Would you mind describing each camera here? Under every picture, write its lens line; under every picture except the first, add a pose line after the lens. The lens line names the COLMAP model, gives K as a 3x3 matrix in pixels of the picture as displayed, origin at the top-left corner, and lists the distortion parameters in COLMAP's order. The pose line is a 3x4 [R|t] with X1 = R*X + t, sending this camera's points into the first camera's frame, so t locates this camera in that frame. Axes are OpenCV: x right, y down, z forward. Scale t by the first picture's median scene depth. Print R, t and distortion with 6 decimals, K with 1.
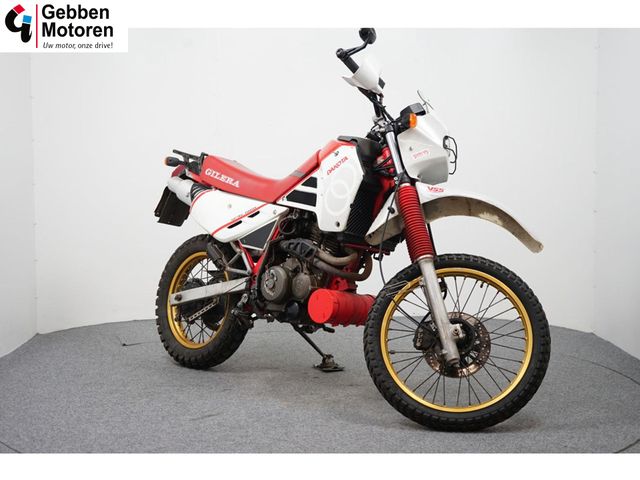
lens RADIAL K [[968.6, 0, 320.0], [0, 968.6, 240.0], [0, 0, 1]] dist [-0.011984, -0.003342]
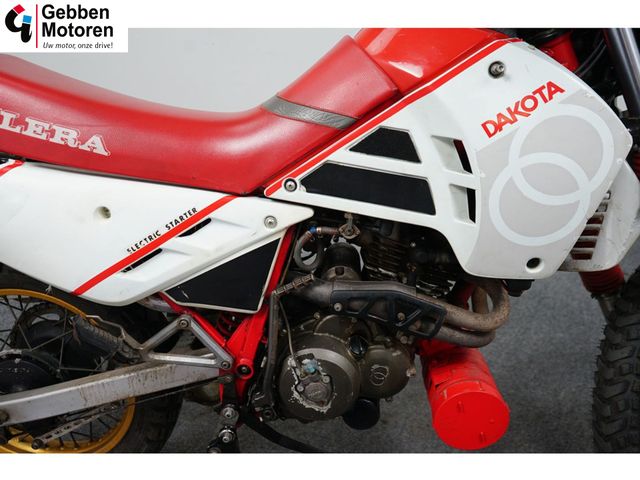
lens RADIAL K [[510.4, 0, 320.0], [0, 510.4, 240.0], [0, 0, 1]] dist [-0.011932, 0.011946]
pose [[0.752018, -0.340883, 0.564152, -0.150099], [0.053760, 0.884756, 0.462943, -0.115883], [-0.656947, -0.317812, 0.683678, 0.832559]]
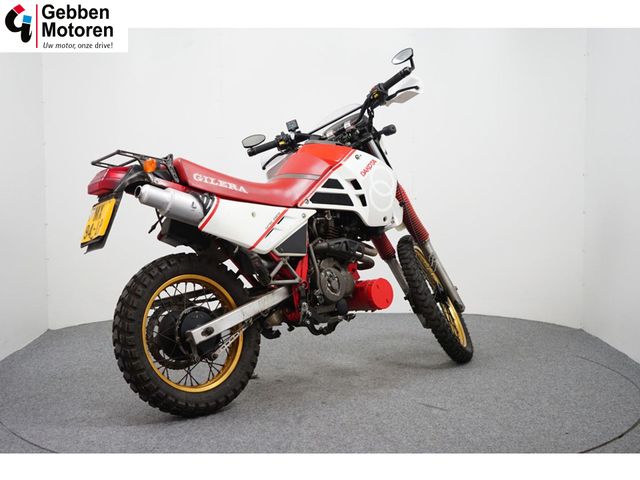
lens RADIAL K [[944.3, 0, 320.0], [0, 944.3, 240.0], [0, 0, 1]] dist [0.007965, 0.002225]
pose [[0.067194, -0.082405, 0.994331, -0.995926], [0.084162, 0.993500, 0.076649, -0.075777], [-0.994184, 0.078534, 0.073692, 0.904181]]
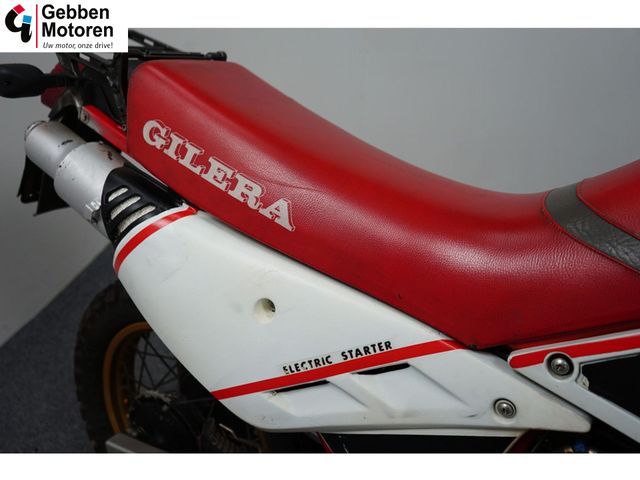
lens RADIAL K [[510.4, 0, 320.0], [0, 510.4, 240.0], [0, 0, 1]] dist [-0.011932, 0.011946]
pose [[0.978391, -0.114827, 0.171949, -0.104353], [0.023833, 0.888704, 0.457861, -0.118472], [-0.205386, -0.443869, 0.872237, 0.911962]]
